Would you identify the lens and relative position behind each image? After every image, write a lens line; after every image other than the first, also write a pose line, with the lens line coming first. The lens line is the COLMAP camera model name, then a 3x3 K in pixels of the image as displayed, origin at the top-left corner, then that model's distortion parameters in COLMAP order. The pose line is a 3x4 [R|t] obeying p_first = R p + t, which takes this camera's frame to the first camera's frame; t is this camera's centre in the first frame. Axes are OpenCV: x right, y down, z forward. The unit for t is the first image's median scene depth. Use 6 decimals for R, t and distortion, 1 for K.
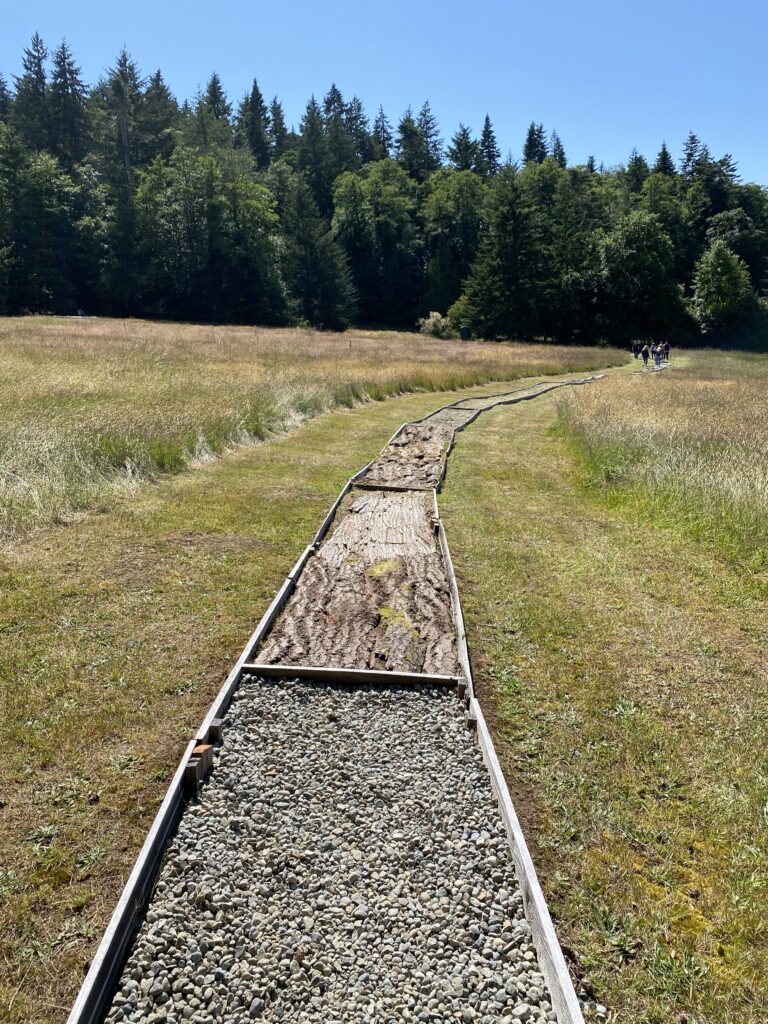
lens RADIAL K [[787.8, 0, 378.3], [0, 787.8, 516.7], [0, 0, 1]] dist [0.024330, -0.028202]
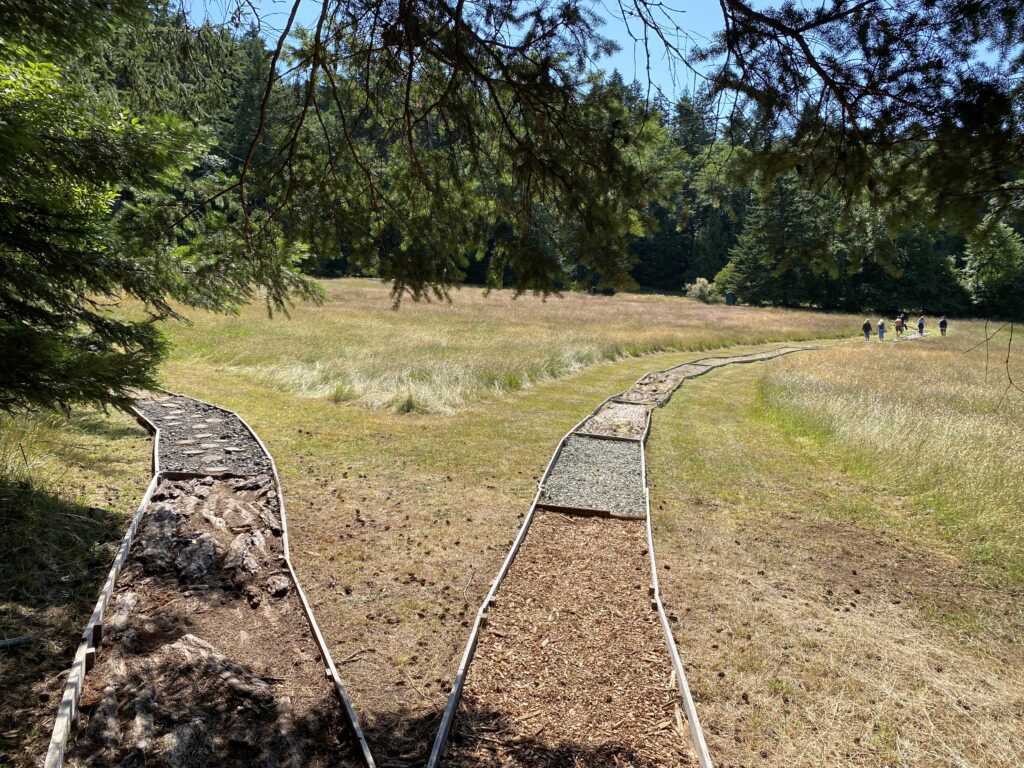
lens RADIAL K [[787.8, 0, 493.9], [0, 787.8, 390.7], [0, 0, 1]] dist [0.024330, -0.028202]
pose [[0.981209, 0.041797, -0.188368, 0.004279], [-0.061010, 0.993376, -0.097378, 0.012730], [0.183050, 0.107040, 0.977259, -0.080440]]
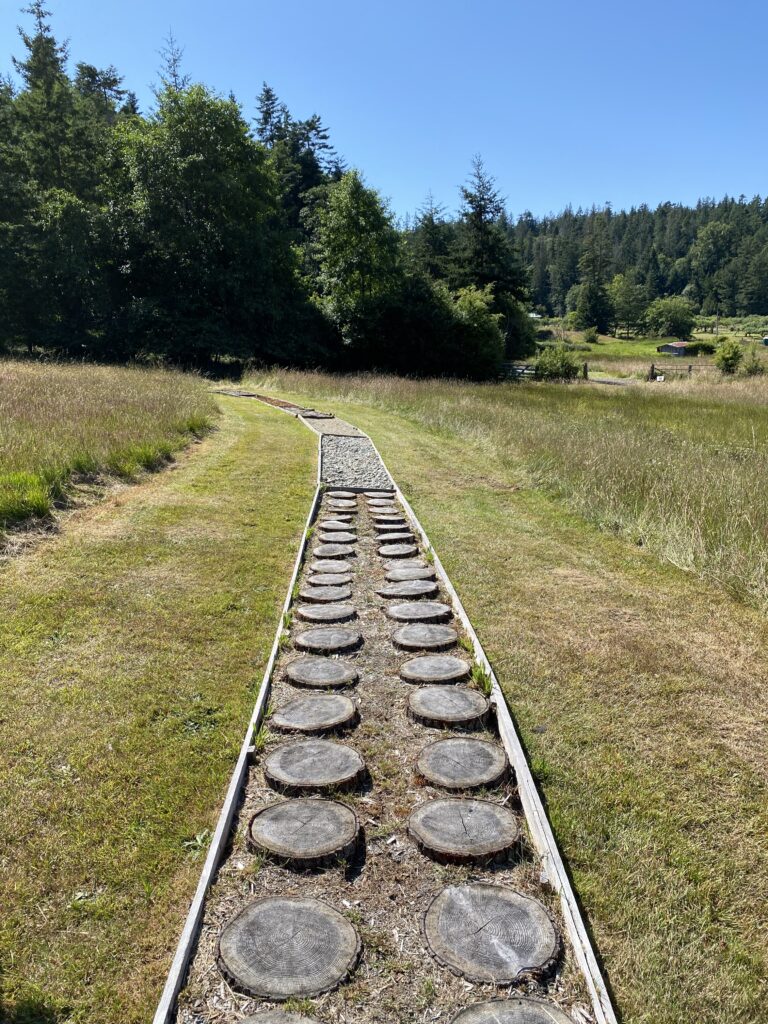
lens RADIAL K [[787.8, 0, 380.0], [0, 787.8, 503.6], [0, 0, 1]] dist [0.024330, -0.028202]
pose [[0.872875, -0.068675, 0.483087, 0.168429], [0.091216, 0.995559, -0.023288, -0.110492], [-0.479342, 0.064393, 0.875263, 0.525956]]
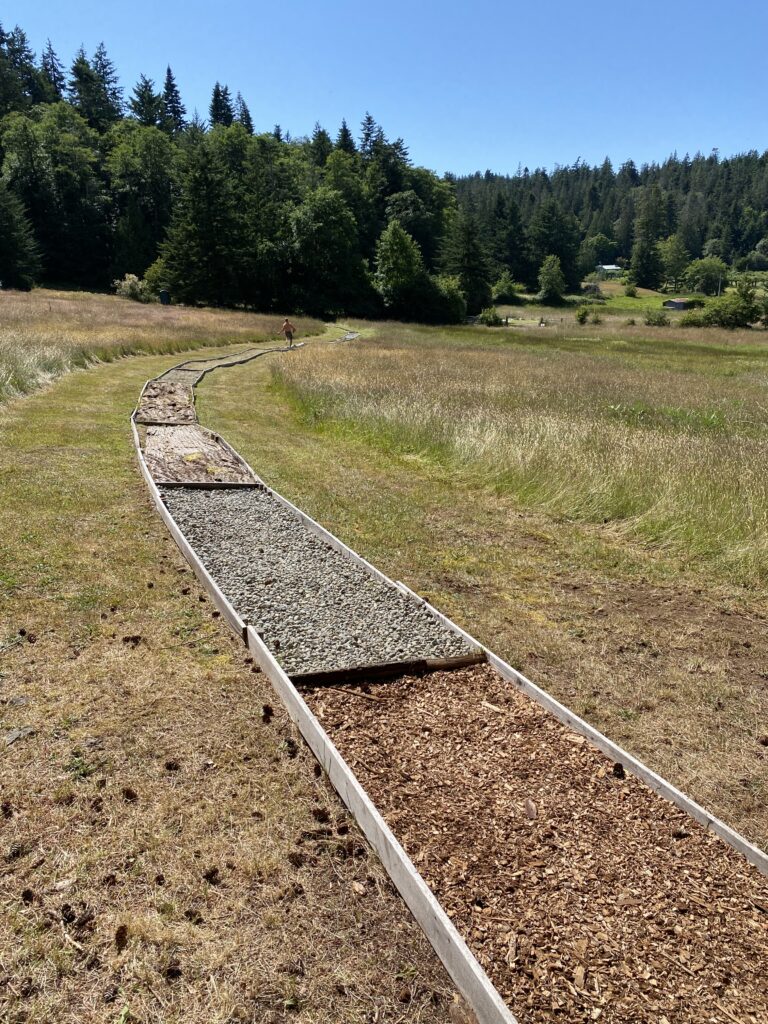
lens RADIAL K [[787.8, 0, 381.6], [0, 787.8, 533.9], [0, 0, 1]] dist [0.024330, -0.028202]
pose [[0.931173, -0.071706, 0.357458, -0.013238], [0.049683, 0.996279, 0.070432, 0.007444], [-0.361178, -0.047825, 0.931270, -0.040880]]
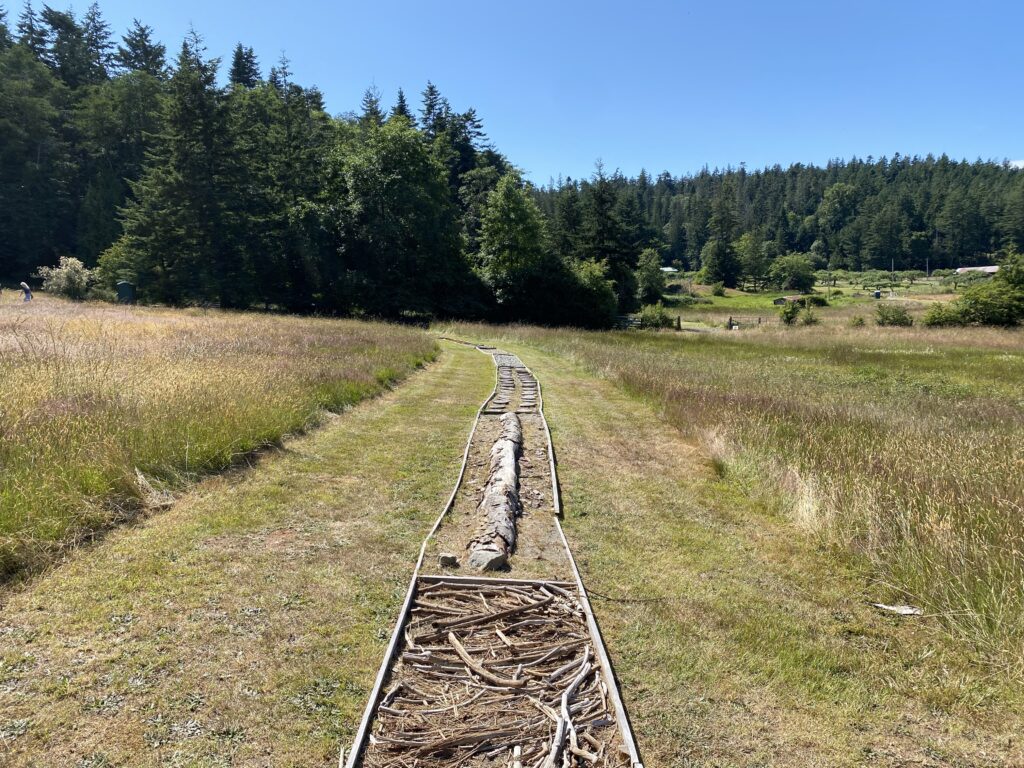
lens RADIAL K [[787.8, 0, 521.4], [0, 787.8, 385.1], [0, 0, 1]] dist [0.024330, -0.028202]
pose [[0.876497, -0.027550, 0.480618, 0.088307], [0.090656, 0.989945, -0.108582, -0.079505], [-0.472794, 0.138743, 0.870182, 0.380478]]
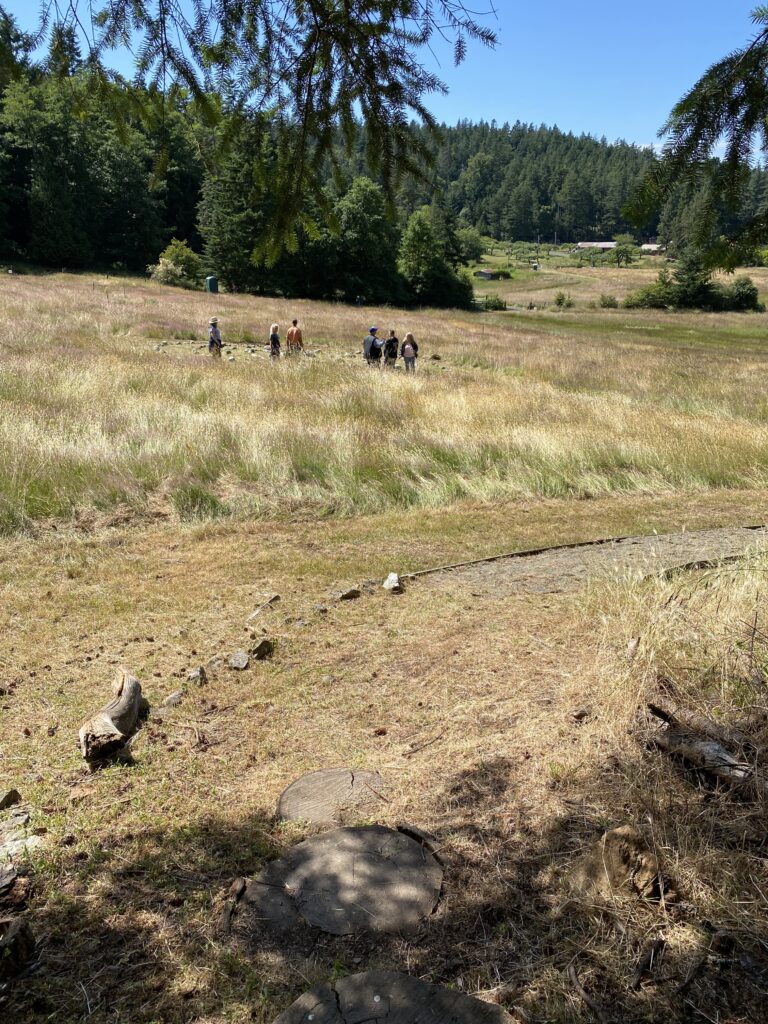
lens RADIAL K [[787.8, 0, 404.1], [0, 787.8, 519.1], [0, 0, 1]] dist [0.024330, -0.028202]
pose [[0.664834, -0.194670, 0.721179, -0.495629], [0.120213, 0.980744, 0.153914, -0.081139], [-0.737255, -0.015632, 0.675434, 0.207425]]
